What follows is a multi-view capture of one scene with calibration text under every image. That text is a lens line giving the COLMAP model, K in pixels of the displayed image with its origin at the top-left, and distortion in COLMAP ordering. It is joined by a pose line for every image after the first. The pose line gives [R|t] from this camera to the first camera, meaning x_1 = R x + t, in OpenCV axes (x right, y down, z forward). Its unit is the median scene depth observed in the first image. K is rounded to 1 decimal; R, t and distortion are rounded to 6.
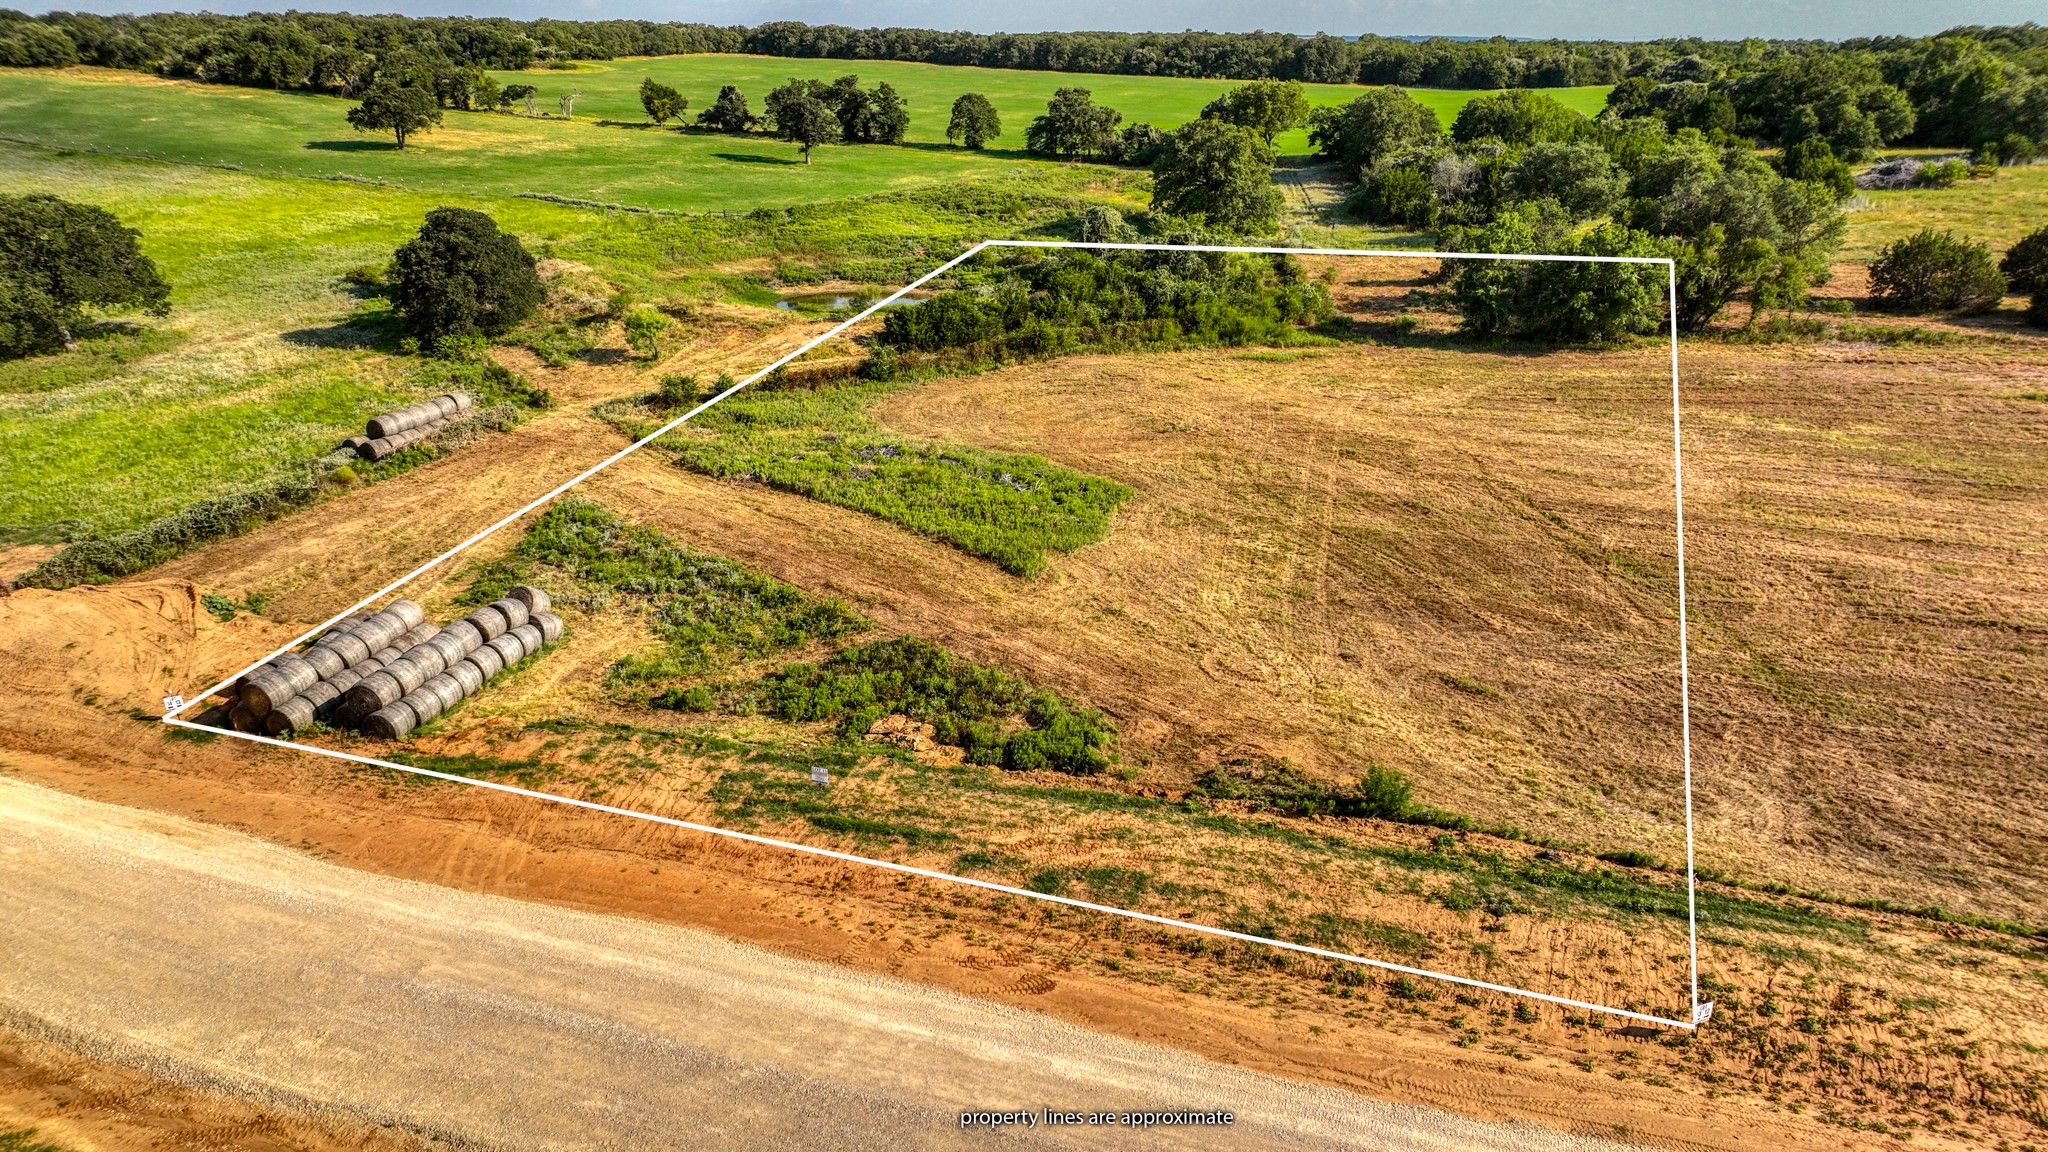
lens RADIAL K [[1414.9, 0, 1024.0], [0, 1414.9, 576.0], [0, 0, 1]] dist [0.004287, 0.014142]
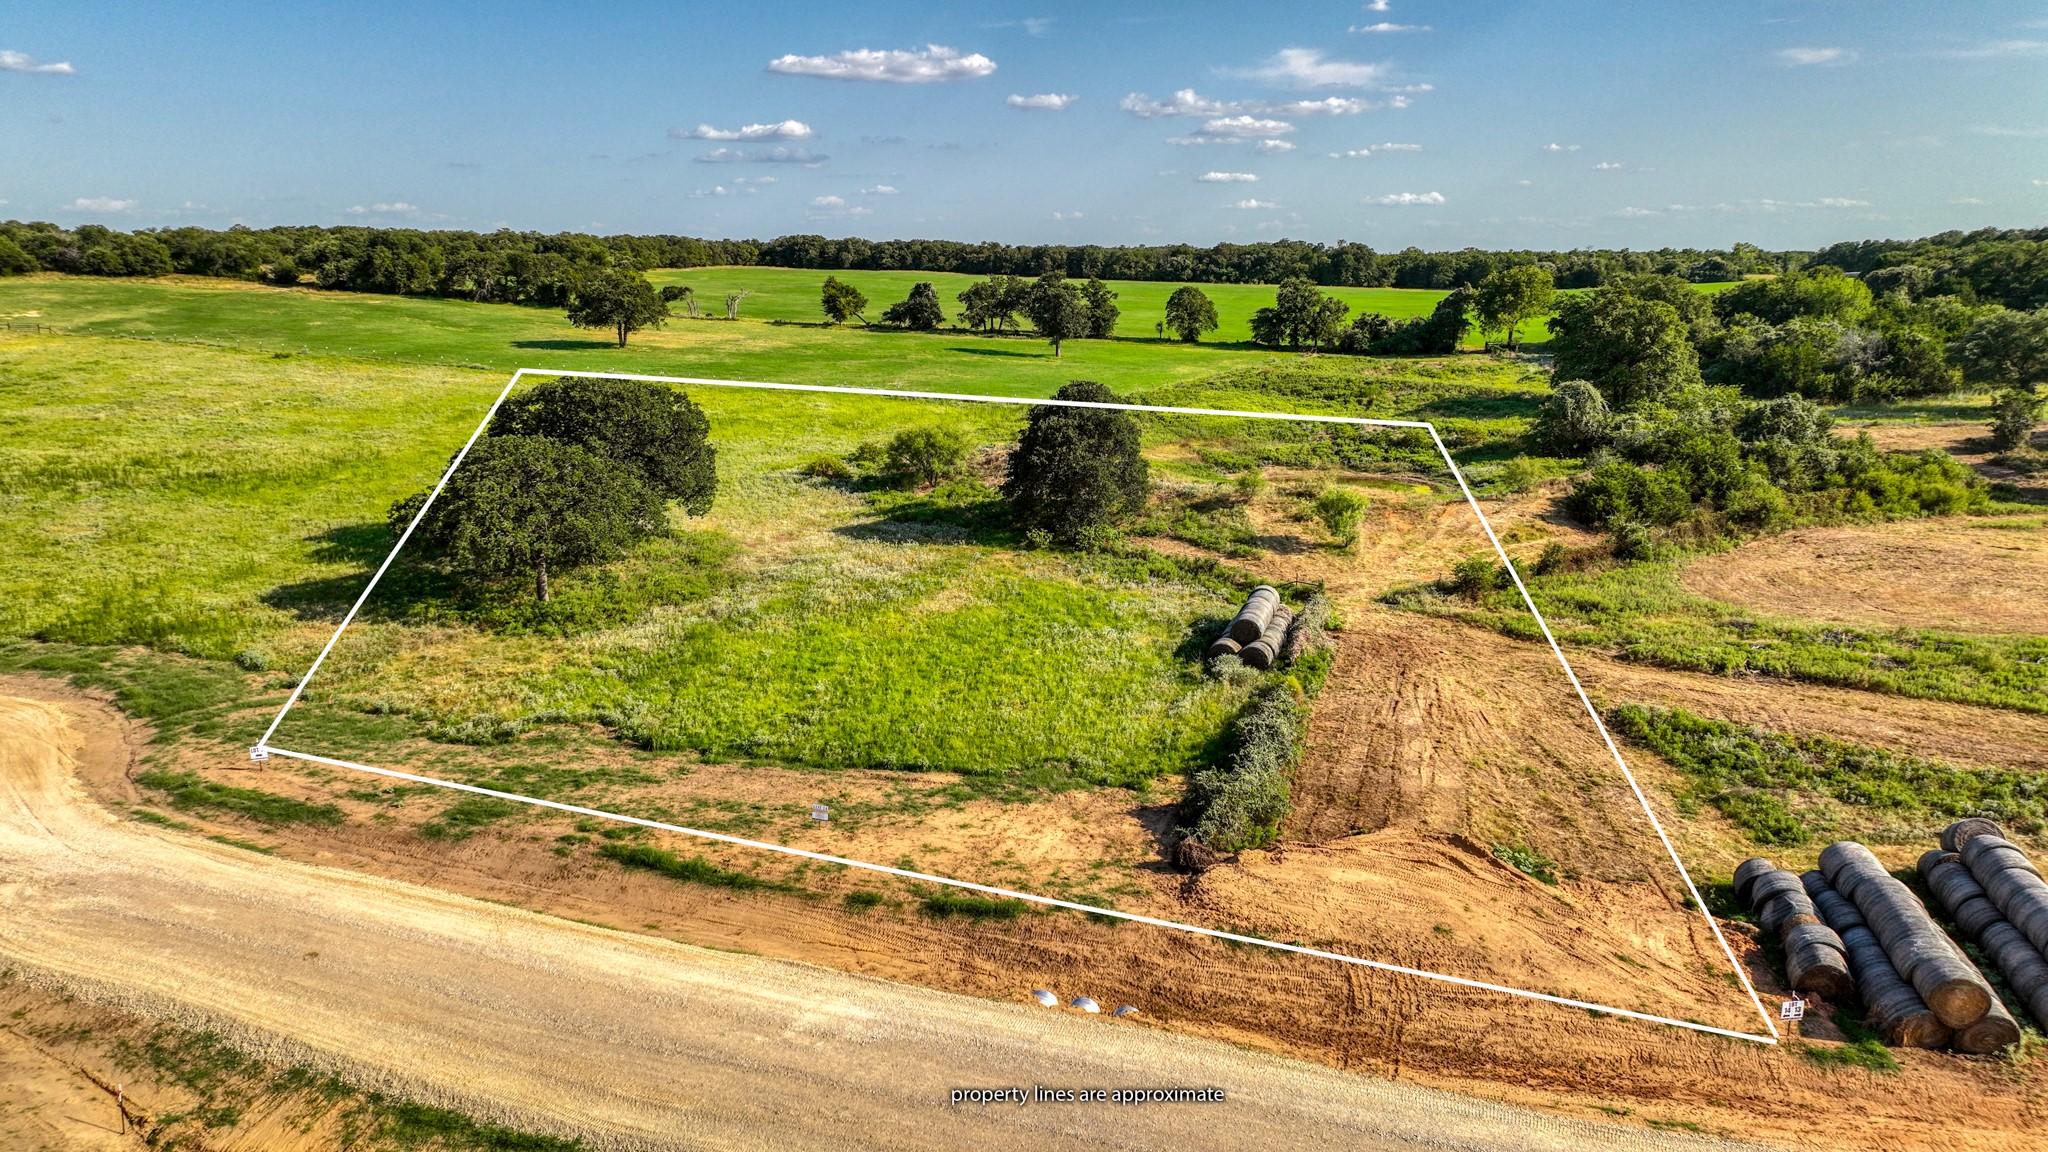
lens RADIAL K [[1419.1, 0, 1024.0], [0, 1419.1, 576.0], [0, 0, 1]] dist [0.010303, 0.004945]
pose [[0.995413, -0.027854, 0.091525, -0.270625], [0.040818, 0.988882, -0.142989, -0.009641], [-0.086525, 0.146069, 0.985483, 0.083963]]
